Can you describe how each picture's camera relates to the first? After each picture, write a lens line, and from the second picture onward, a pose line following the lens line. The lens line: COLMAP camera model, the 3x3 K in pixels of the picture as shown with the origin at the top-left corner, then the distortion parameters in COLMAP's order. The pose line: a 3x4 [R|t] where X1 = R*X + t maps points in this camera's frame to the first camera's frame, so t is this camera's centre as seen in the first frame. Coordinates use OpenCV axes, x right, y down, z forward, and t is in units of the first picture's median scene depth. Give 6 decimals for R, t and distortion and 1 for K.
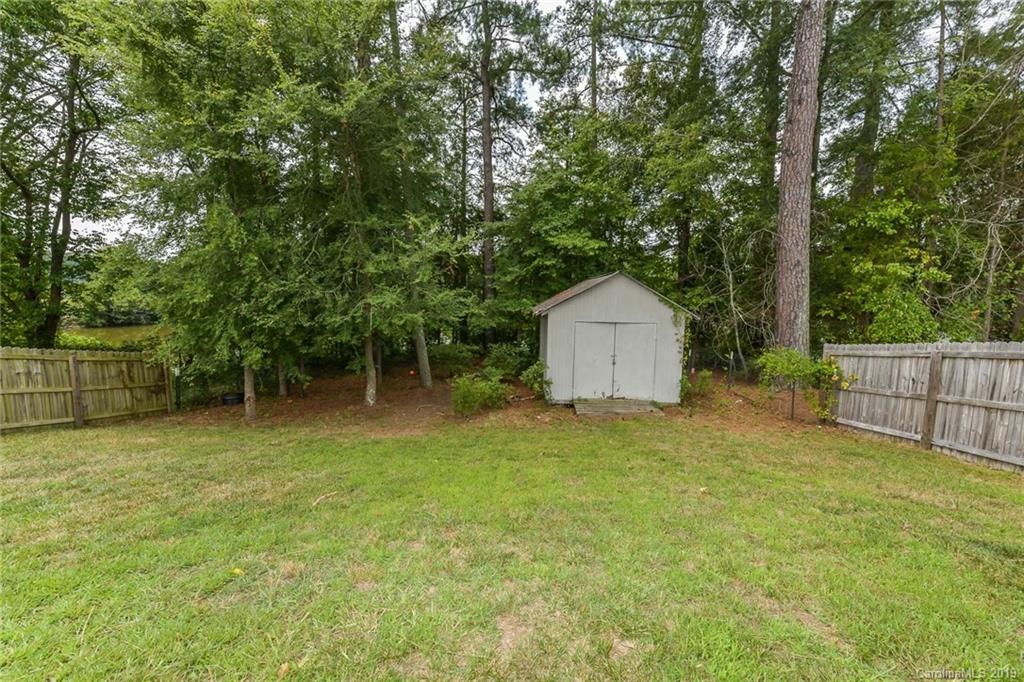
lens RADIAL K [[411.1, 0, 511.1], [0, 411.1, 332.1], [0, 0, 1]] dist [-0.000147, -0.000207]
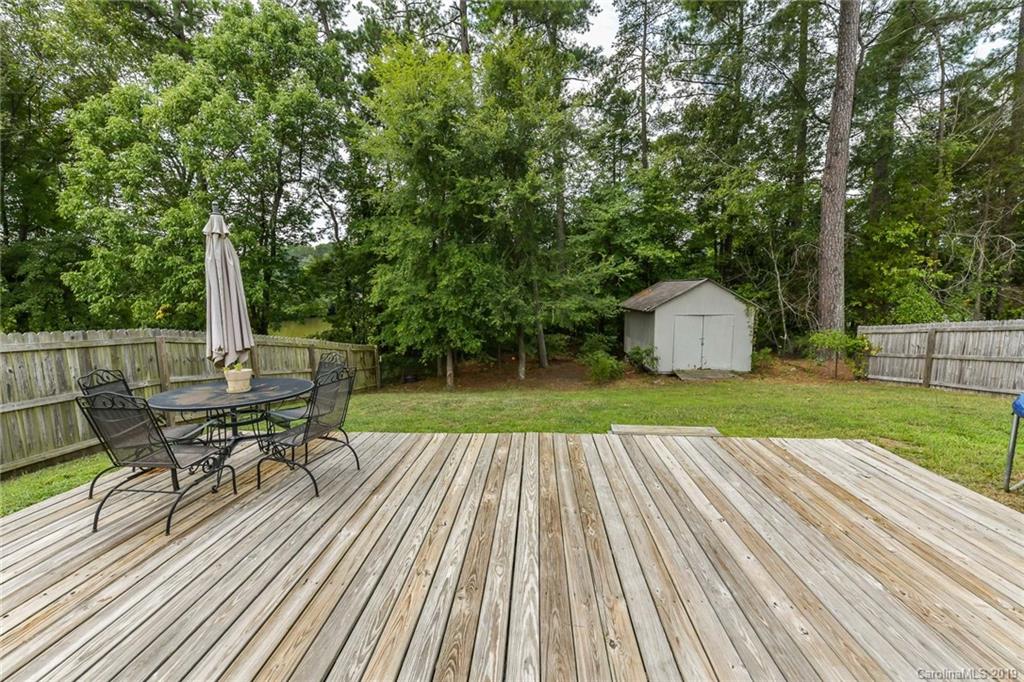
lens RADIAL K [[411.1, 0, 511.1], [0, 411.1, 332.1], [0, 0, 1]] dist [-0.000147, -0.000207]
pose [[0.999428, -0.026083, -0.021507, -0.388744], [0.026440, 0.999515, 0.016458, -0.005669], [0.021067, -0.017017, 0.999633, -0.431049]]
